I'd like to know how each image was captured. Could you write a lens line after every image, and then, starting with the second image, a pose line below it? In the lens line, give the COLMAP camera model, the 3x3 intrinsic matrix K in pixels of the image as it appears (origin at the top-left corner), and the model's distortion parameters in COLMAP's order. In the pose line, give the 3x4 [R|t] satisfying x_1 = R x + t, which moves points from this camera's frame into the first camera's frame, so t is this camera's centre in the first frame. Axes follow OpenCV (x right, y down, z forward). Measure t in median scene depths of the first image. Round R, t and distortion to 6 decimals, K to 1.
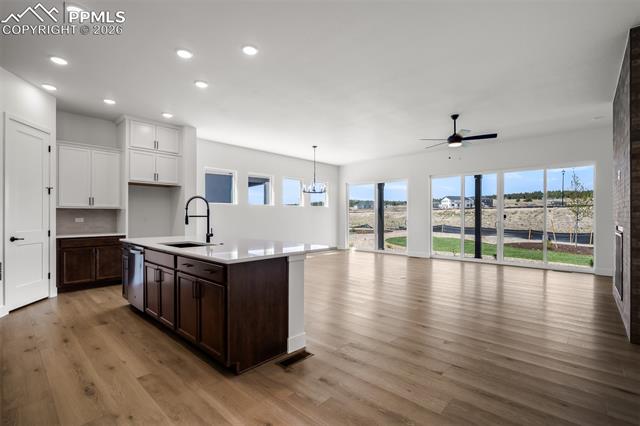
lens RADIAL K [[289.6, 0, 321.8], [0, 289.6, 216.8], [0, 0, 1]] dist [-0.012030, 0.000218]
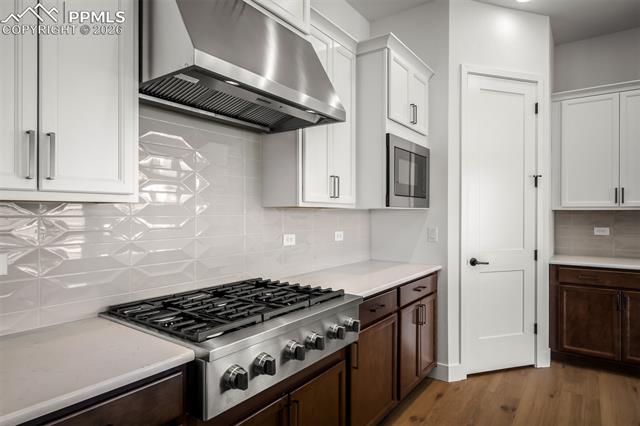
lens RADIAL K [[374.1, 0, 315.9], [0, 374.1, 212.9], [0, 0, 1]] dist [-0.002422, 0.001783]
pose [[0.103694, -0.003080, -0.994605, -0.230314], [-0.004406, 0.999984, -0.003556, -0.020672], [0.994600, 0.004751, 0.103678, 0.444885]]
